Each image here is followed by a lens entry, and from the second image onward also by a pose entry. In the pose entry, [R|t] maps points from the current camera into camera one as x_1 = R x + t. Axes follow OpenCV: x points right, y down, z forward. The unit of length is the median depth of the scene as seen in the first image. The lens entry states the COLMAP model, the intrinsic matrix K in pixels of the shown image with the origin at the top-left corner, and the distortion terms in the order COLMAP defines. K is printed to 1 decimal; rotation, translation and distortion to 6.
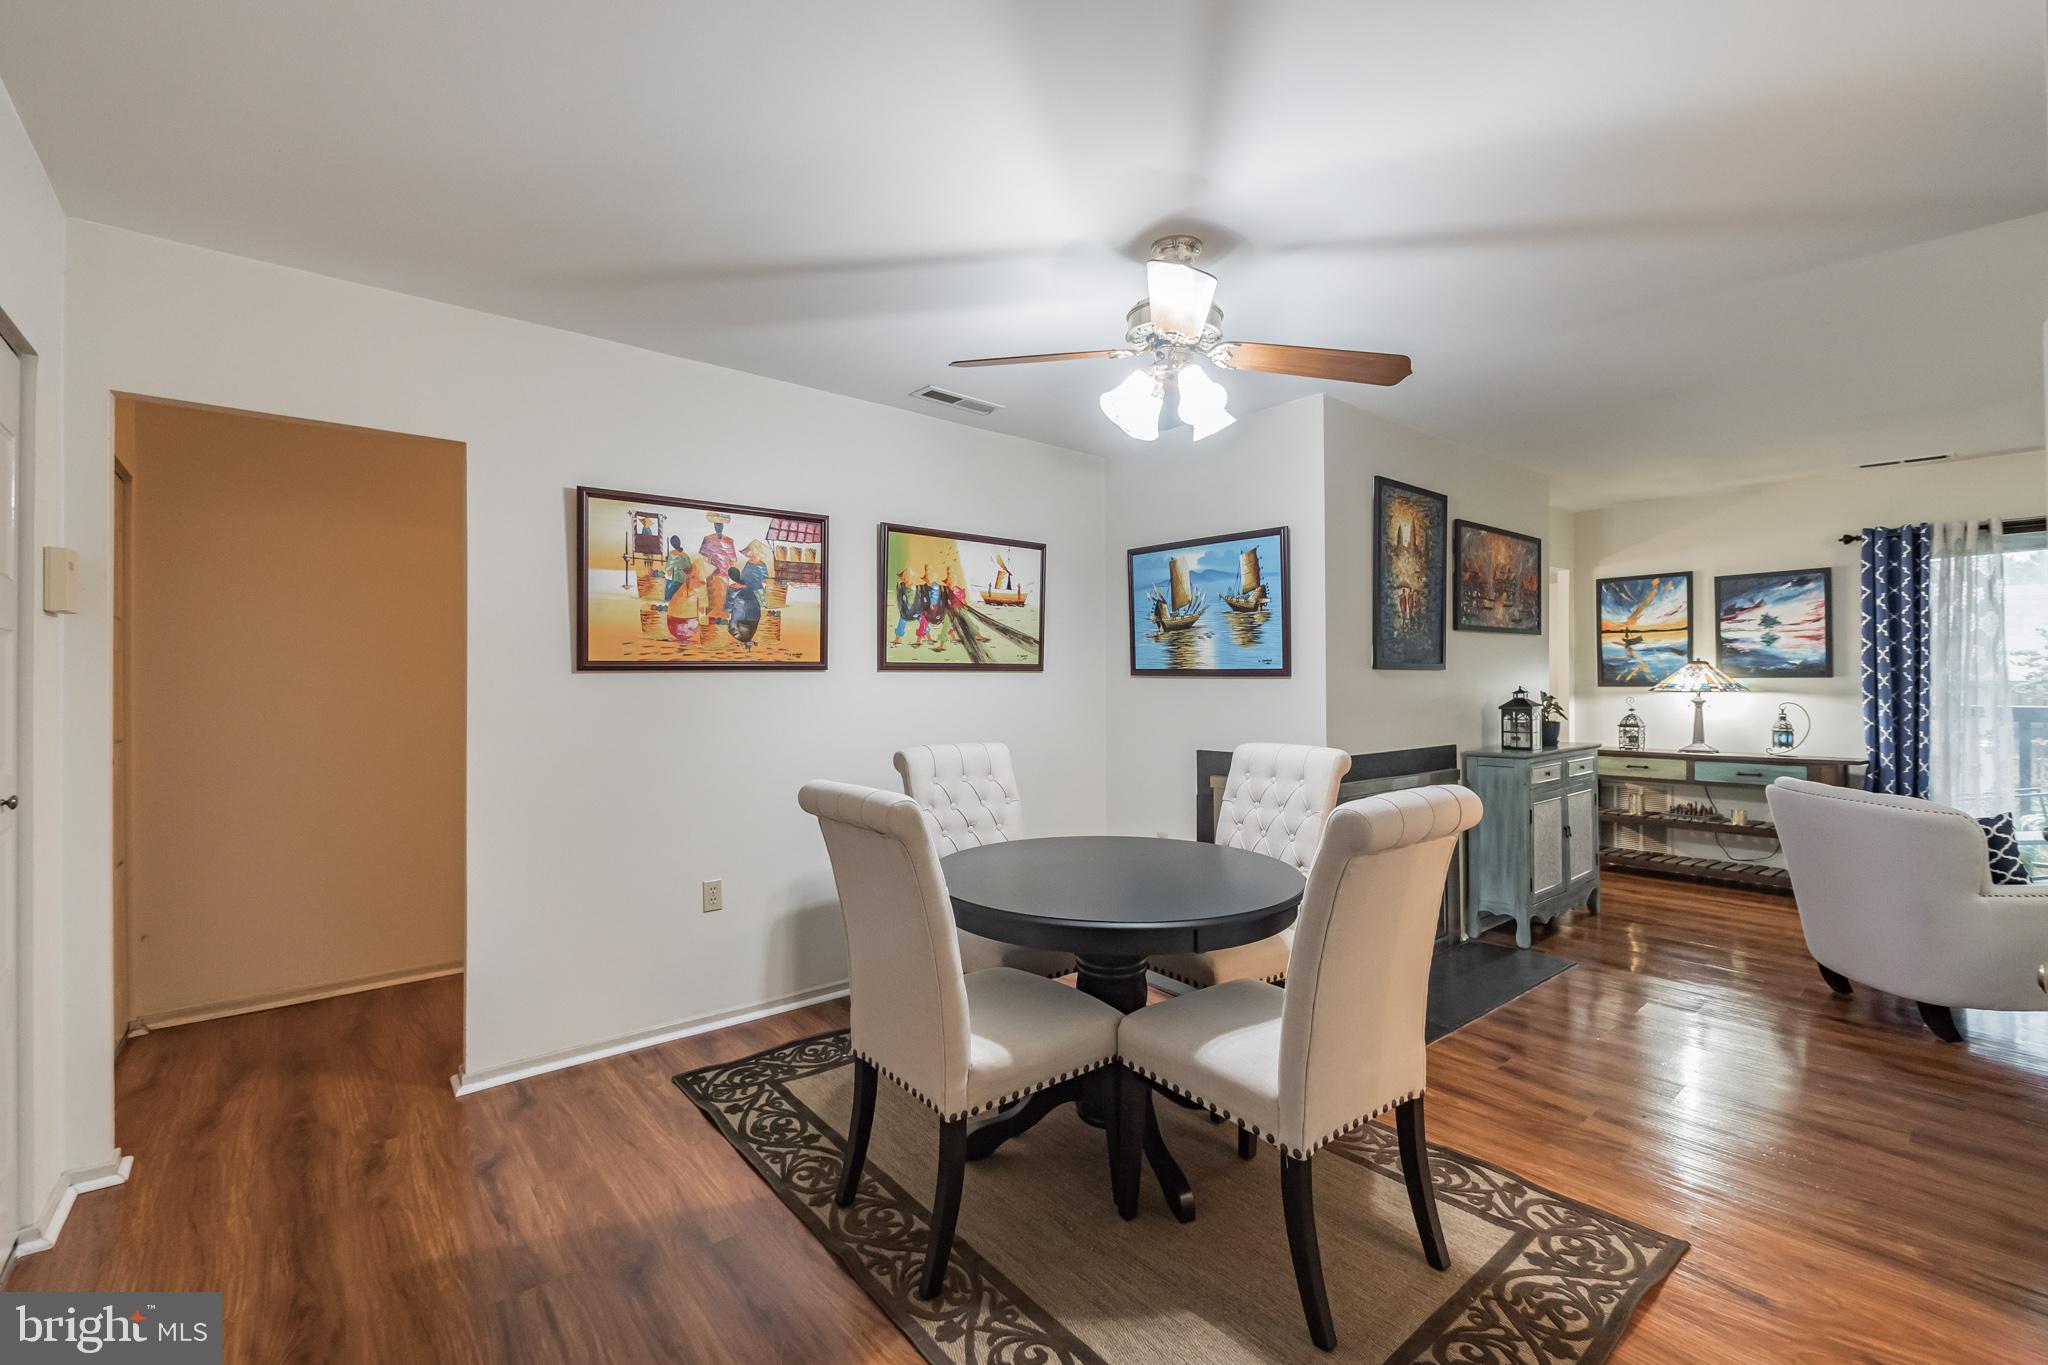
lens RADIAL K [[874.0, 0, 1048.7], [0, 874.0, 679.8], [0, 0, 1]] dist [-0.003490, 0.000088]
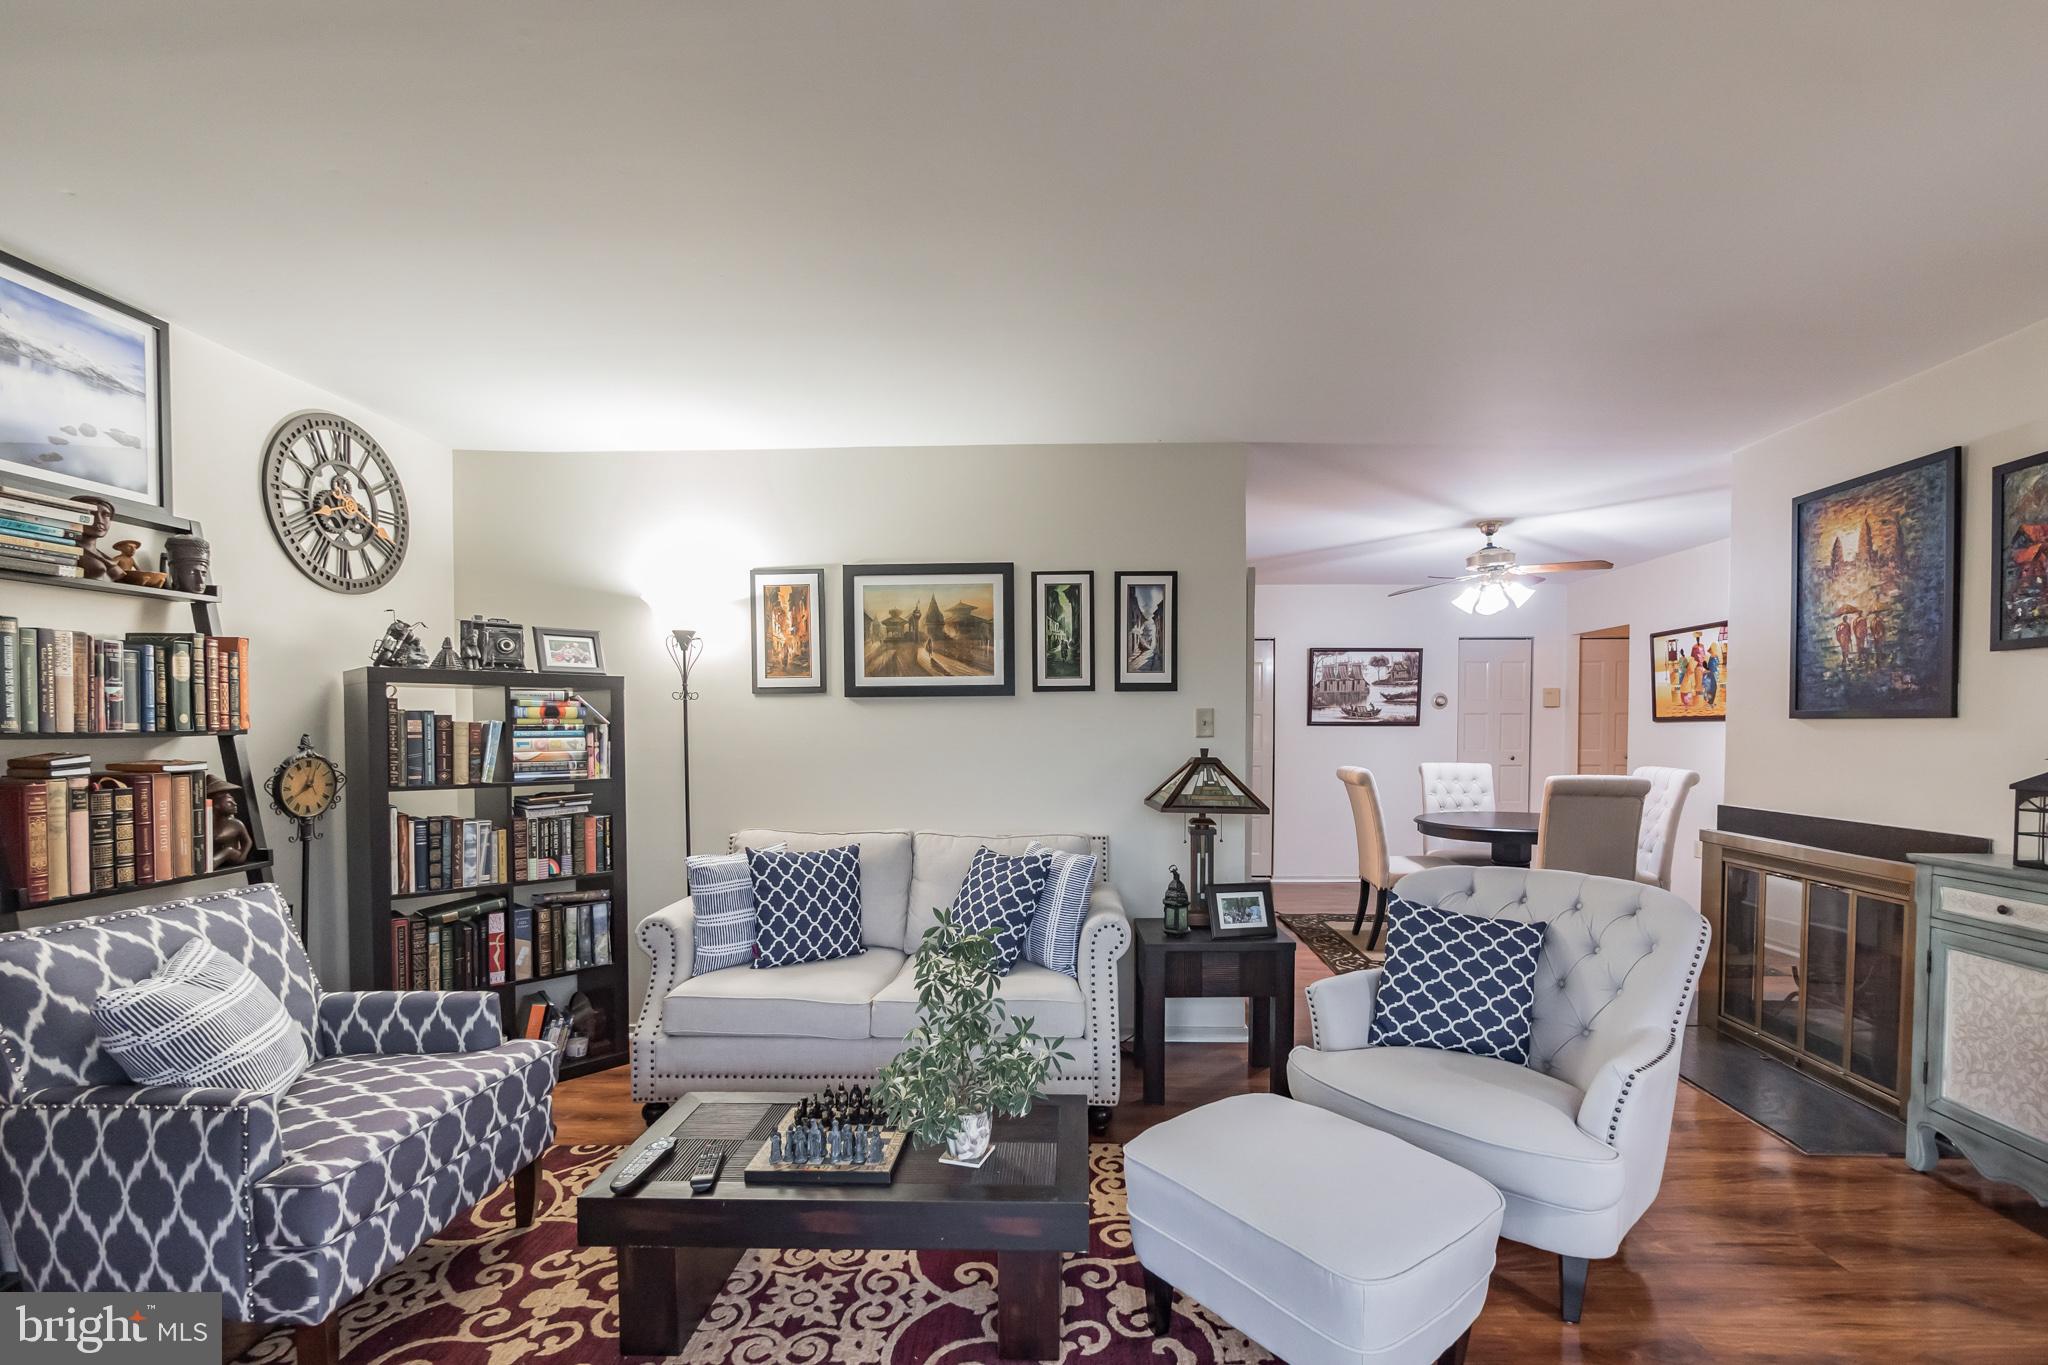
lens RADIAL K [[888.9, 0, 1040.4], [0, 888.9, 751.4], [0, 0, 1]] dist [0.001250, 0.000104]
pose [[-0.678058, 0.027412, -0.734497, 1.755010], [0.007288, 0.999506, 0.030574, -0.013367], [0.734972, 0.015377, -0.677923, 1.185682]]
